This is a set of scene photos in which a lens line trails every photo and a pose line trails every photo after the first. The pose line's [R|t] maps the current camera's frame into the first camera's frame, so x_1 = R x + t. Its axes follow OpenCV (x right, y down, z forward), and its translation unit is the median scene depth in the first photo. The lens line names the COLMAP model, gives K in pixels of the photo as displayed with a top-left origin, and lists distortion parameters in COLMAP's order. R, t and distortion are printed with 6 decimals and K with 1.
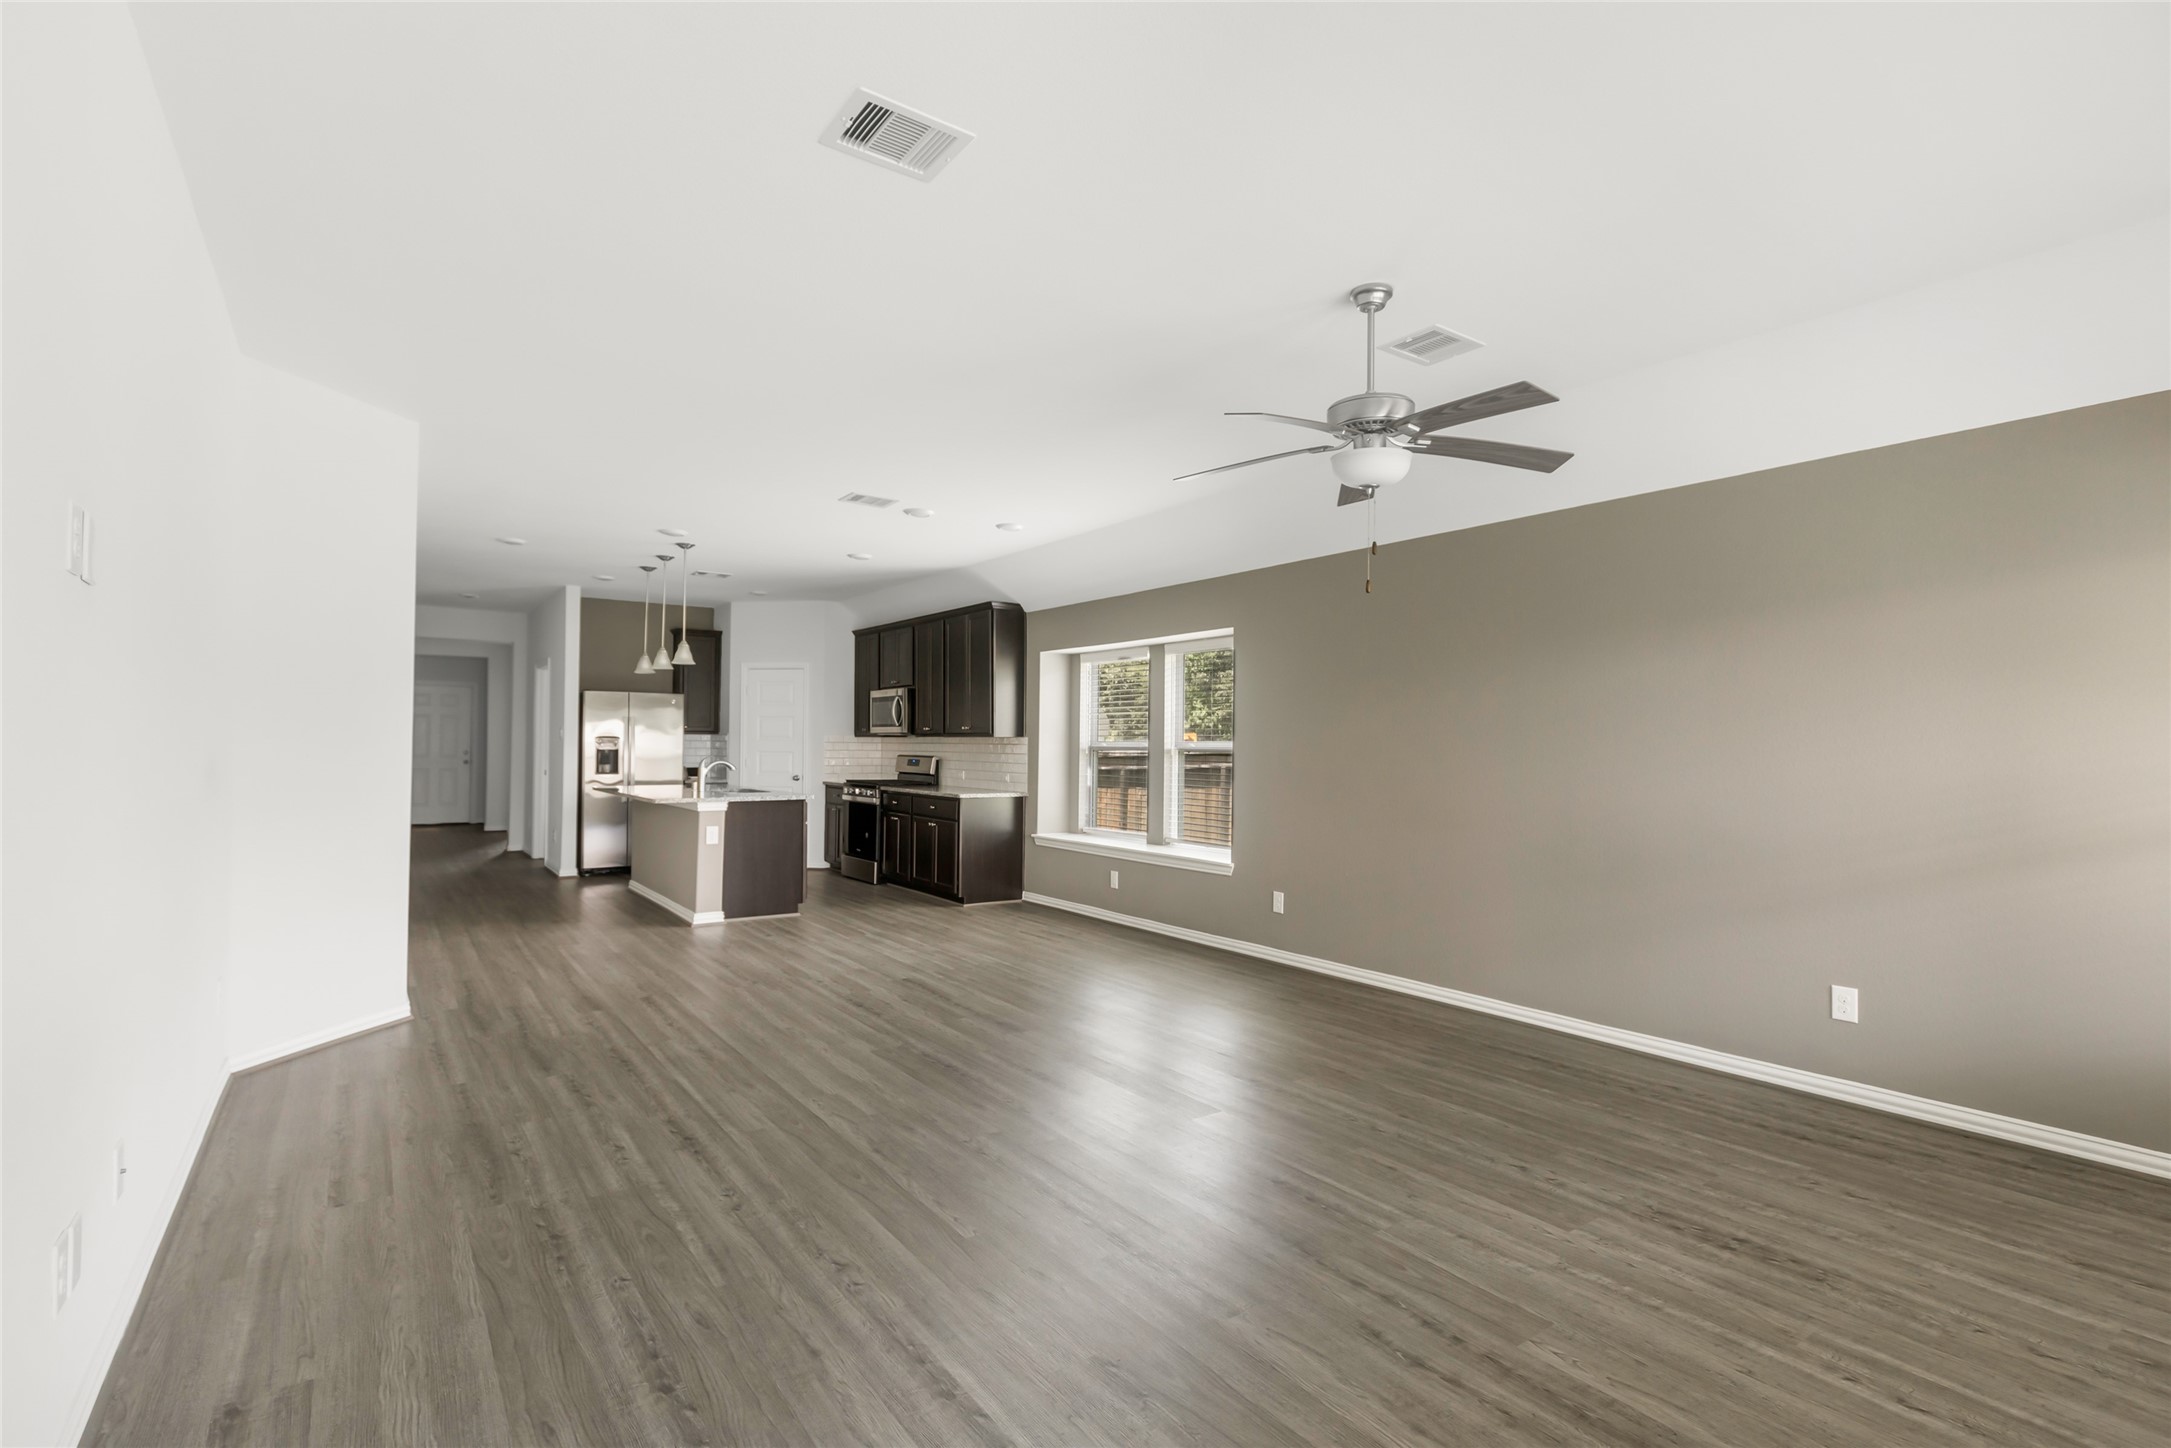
lens RADIAL K [[1024.7, 0, 1098.6], [0, 1024.7, 722.8], [0, 0, 1]] dist [0.007922, -0.002402]
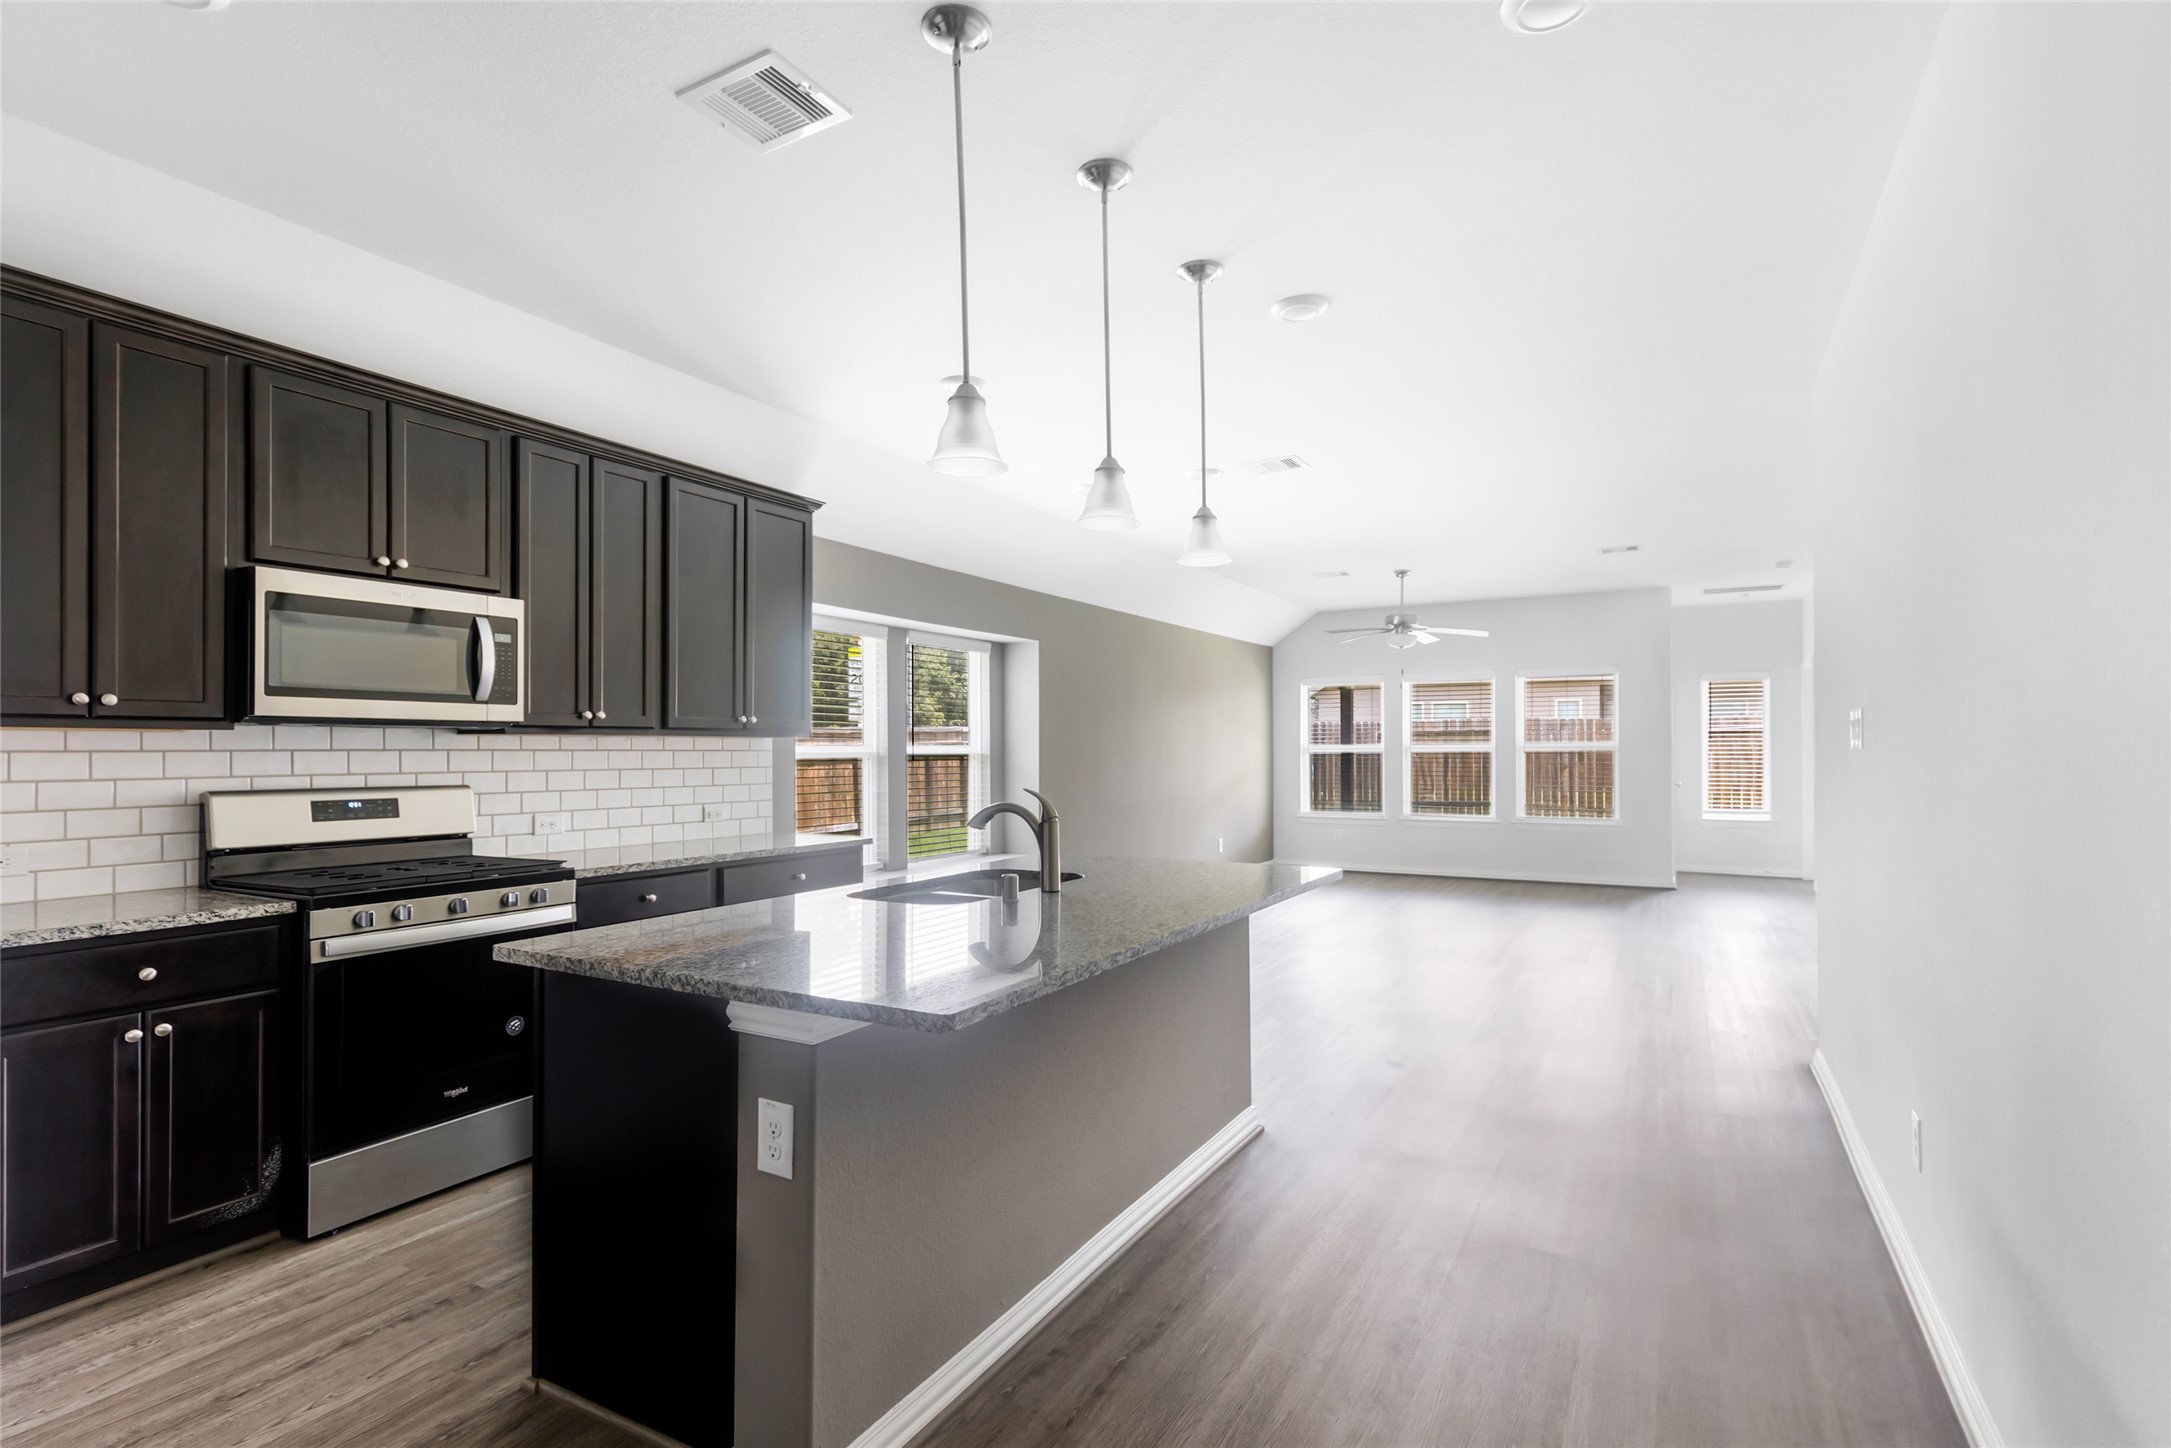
lens RADIAL K [[1024.7, 0, 1074.1], [0, 1024.7, 740.0], [0, 0, 1]] dist [0.007922, -0.002402]
pose [[-0.404266, 0.003051, 0.914636, -0.604805], [-0.018442, 0.999764, -0.011486, 0.016347], [-0.914455, -0.021511, -0.404115, 0.963102]]
